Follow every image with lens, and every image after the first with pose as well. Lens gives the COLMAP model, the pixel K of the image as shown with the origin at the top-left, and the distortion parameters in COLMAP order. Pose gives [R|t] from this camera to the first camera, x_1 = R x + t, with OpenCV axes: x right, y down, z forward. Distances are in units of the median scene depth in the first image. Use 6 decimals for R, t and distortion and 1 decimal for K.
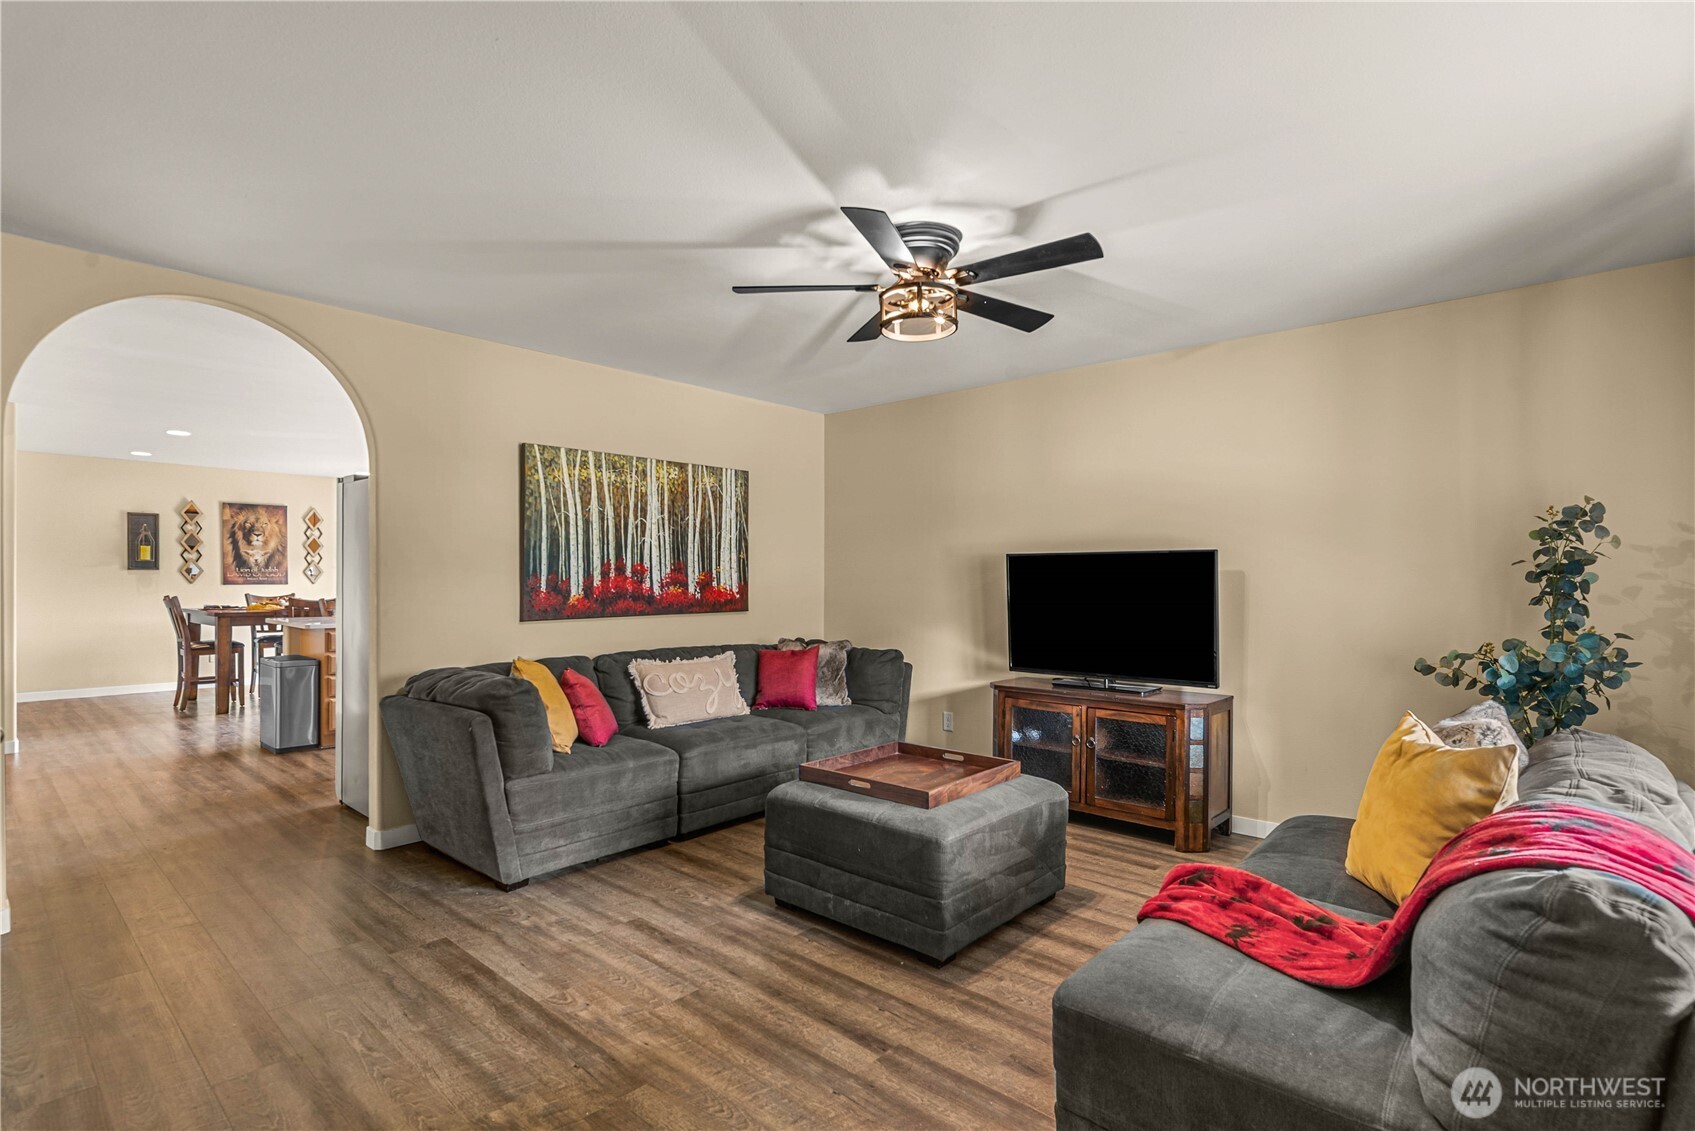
lens RADIAL K [[806.8, 0, 851.4], [0, 806.8, 576.2], [0, 0, 1]] dist [-0.003085, -0.000213]
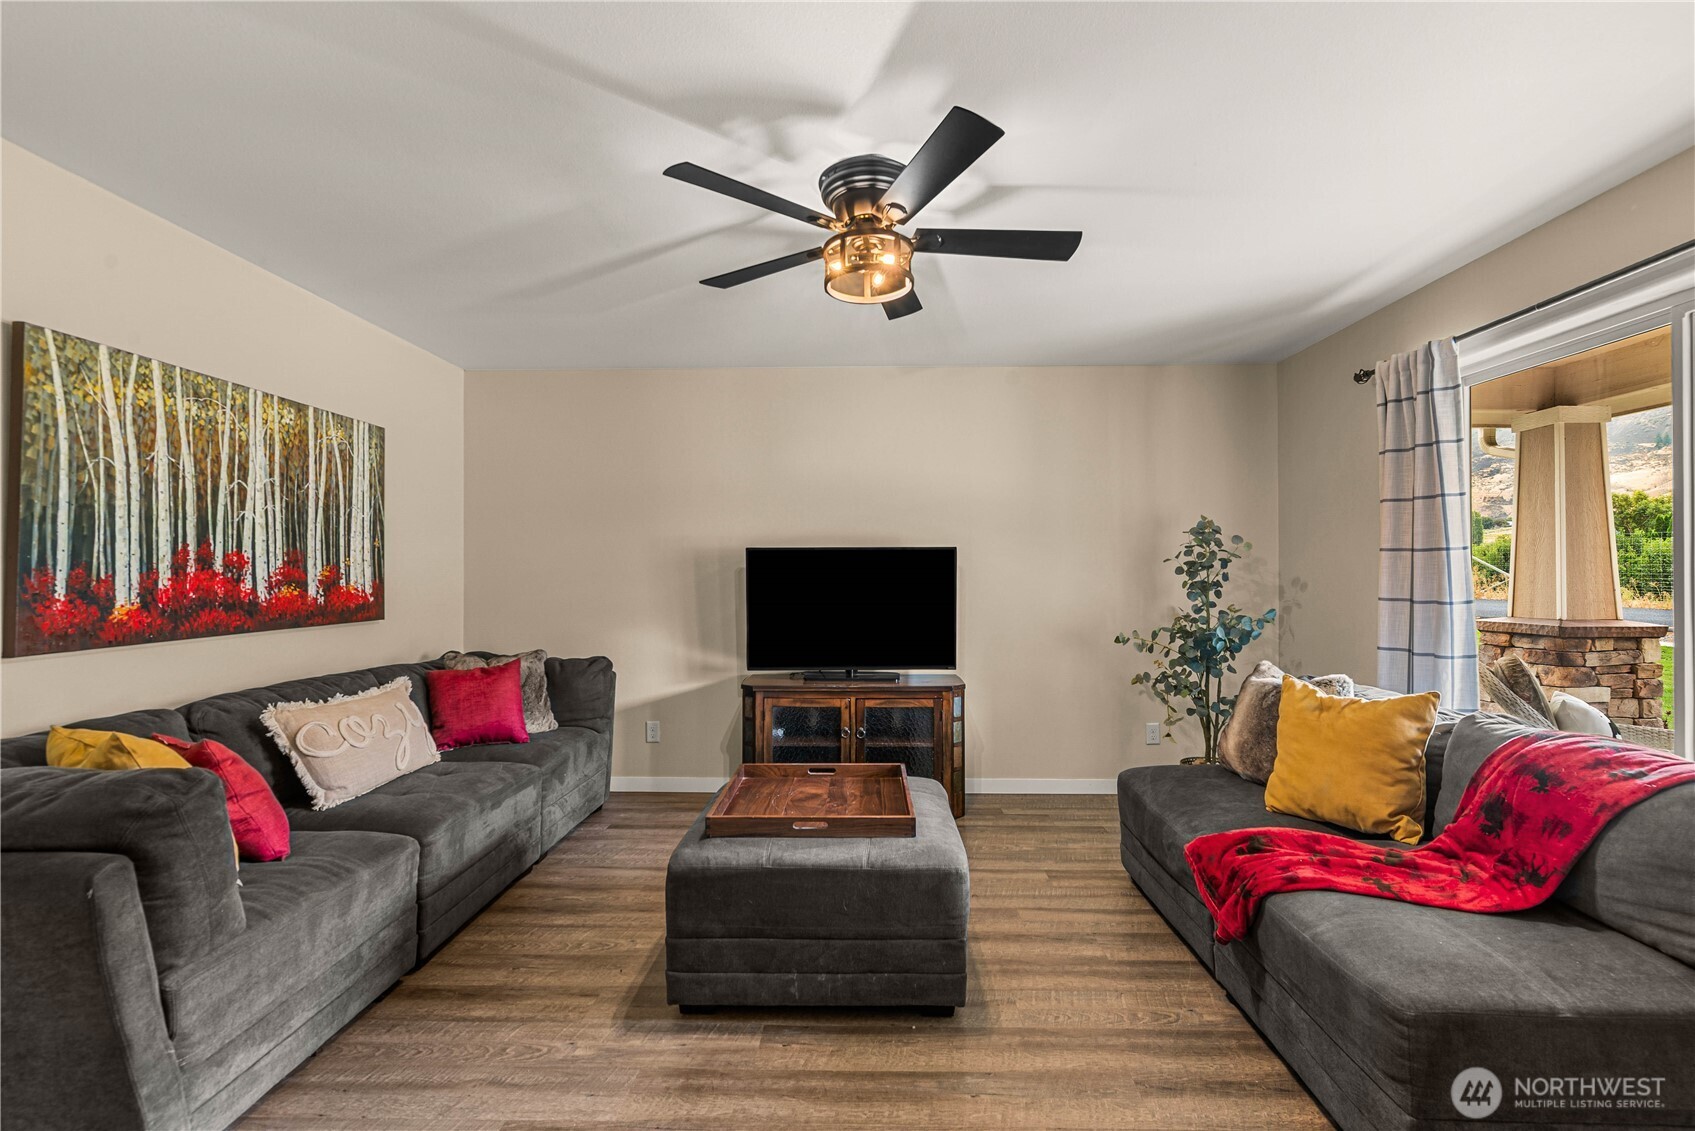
lens RADIAL K [[735.4, 0, 849.6], [0, 735.4, 565.1], [0, 0, 1]] dist [-0.000844, -0.000607]
pose [[0.762426, 0.003686, 0.647065, -0.285841], [0.001918, 0.999967, -0.007957, 0.000465], [-0.647073, 0.007308, 0.762393, 0.263608]]
